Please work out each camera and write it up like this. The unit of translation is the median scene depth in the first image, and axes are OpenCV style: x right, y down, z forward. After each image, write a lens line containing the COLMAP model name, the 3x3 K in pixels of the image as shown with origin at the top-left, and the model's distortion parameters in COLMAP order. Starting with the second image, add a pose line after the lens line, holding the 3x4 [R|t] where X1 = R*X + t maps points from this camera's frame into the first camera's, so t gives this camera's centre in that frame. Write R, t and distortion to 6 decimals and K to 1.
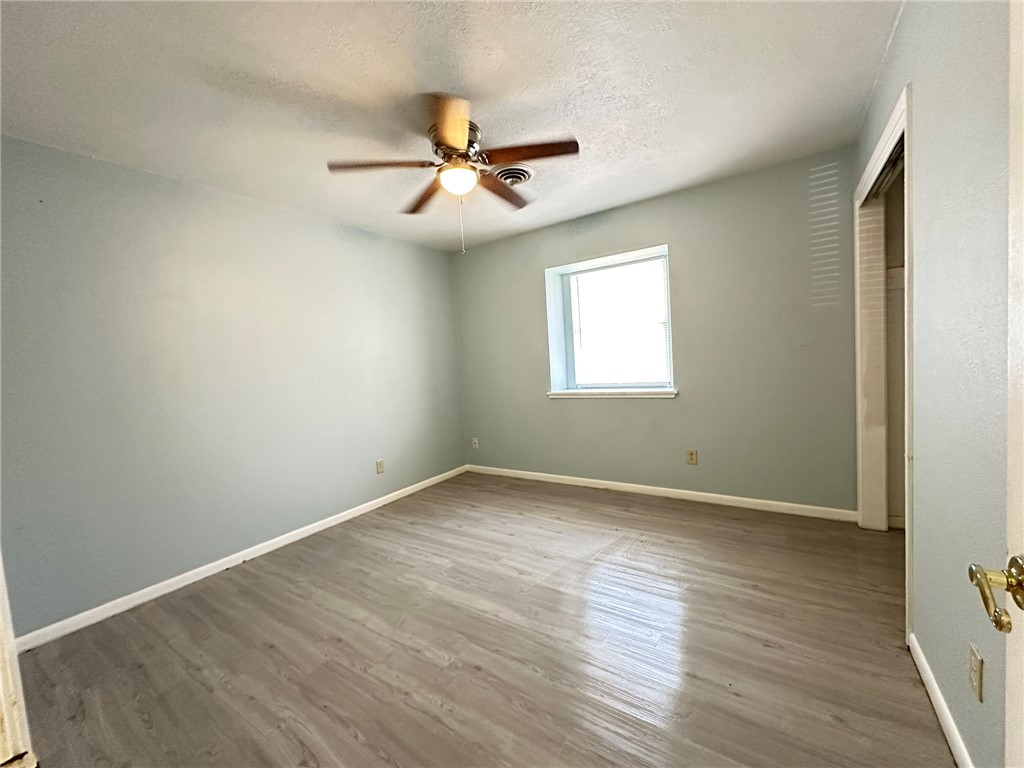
lens RADIAL K [[407.3, 0, 511.2], [0, 407.3, 383.3], [0, 0, 1]] dist [-0.000392, -0.000049]
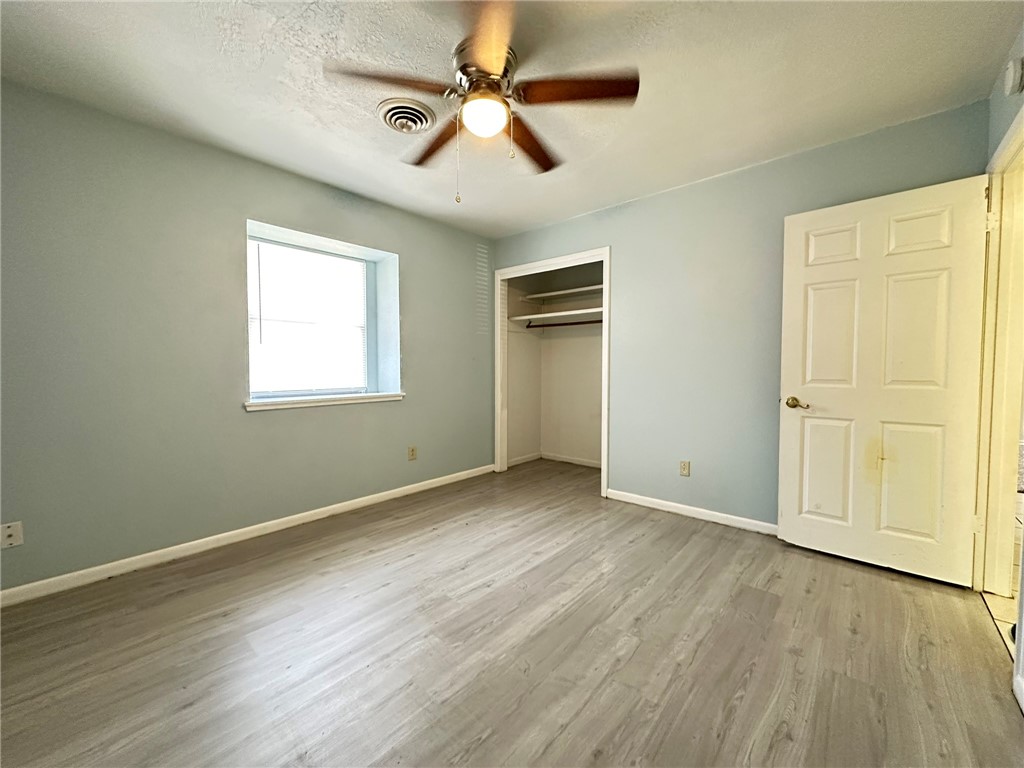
lens RADIAL K [[407.3, 0, 511.2], [0, 407.3, 383.3], [0, 0, 1]] dist [-0.000392, -0.000049]
pose [[0.125875, 0.025765, 0.991711, -0.777566], [0.052337, 0.998098, -0.032574, 0.053287], [-0.990665, 0.056004, 0.124287, 0.738716]]
